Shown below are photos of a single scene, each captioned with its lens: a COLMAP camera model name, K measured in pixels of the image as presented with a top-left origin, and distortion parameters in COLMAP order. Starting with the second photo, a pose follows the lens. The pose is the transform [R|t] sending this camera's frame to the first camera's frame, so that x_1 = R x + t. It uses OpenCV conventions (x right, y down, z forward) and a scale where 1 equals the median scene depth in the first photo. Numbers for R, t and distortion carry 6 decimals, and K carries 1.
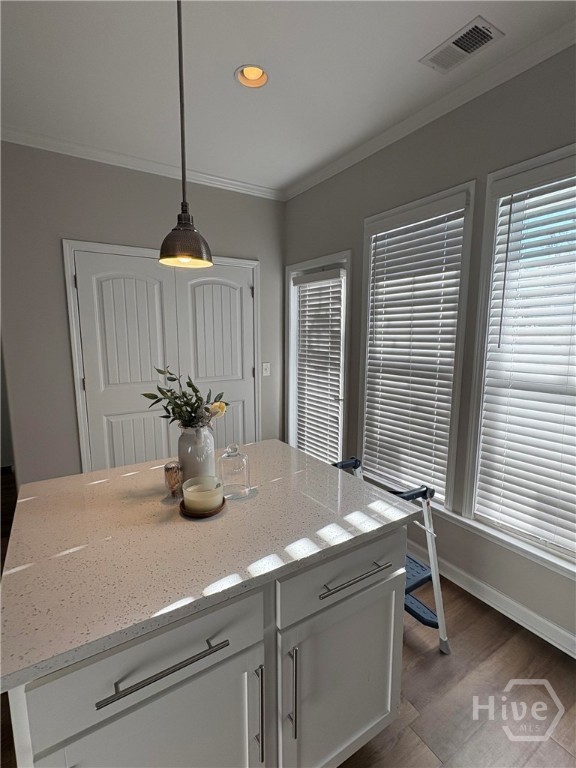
lens RADIAL K [[369.9, 0, 287.4], [0, 369.9, 385.2], [0, 0, 1]] dist [0.000400, -0.000099]
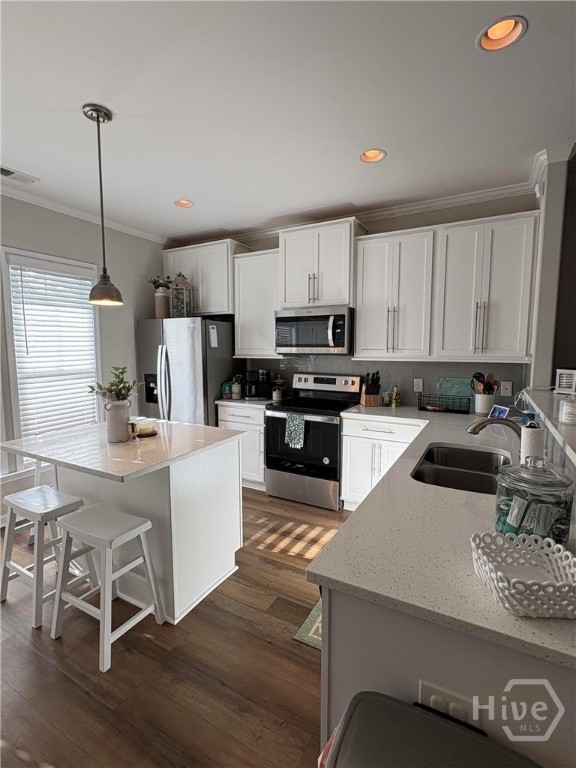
lens RADIAL K [[369.9, 0, 287.8], [0, 369.9, 381.6], [0, 0, 1]] dist [0.000400, -0.000099]
pose [[-0.482615, -0.085304, 0.871669, -0.917370], [0.128634, 0.977549, 0.166886, -0.069077], [-0.866335, 0.192667, -0.460807, 0.487632]]
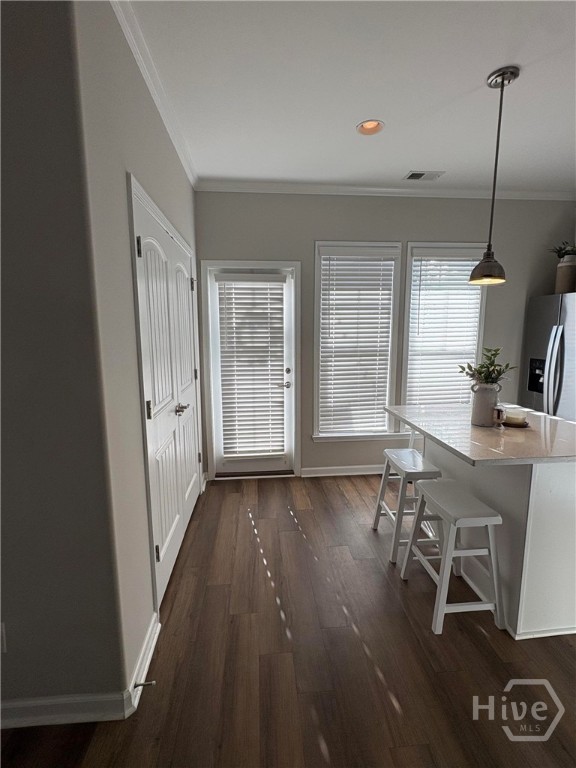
lens RADIAL K [[369.9, 0, 288.2], [0, 369.9, 382.9], [0, 0, 1]] dist [0.000400, -0.000099]
pose [[0.460320, -0.130989, 0.878036, -0.912772], [0.136104, 0.987775, 0.076006, -0.058979], [-0.877258, 0.084517, 0.472520, 0.443746]]
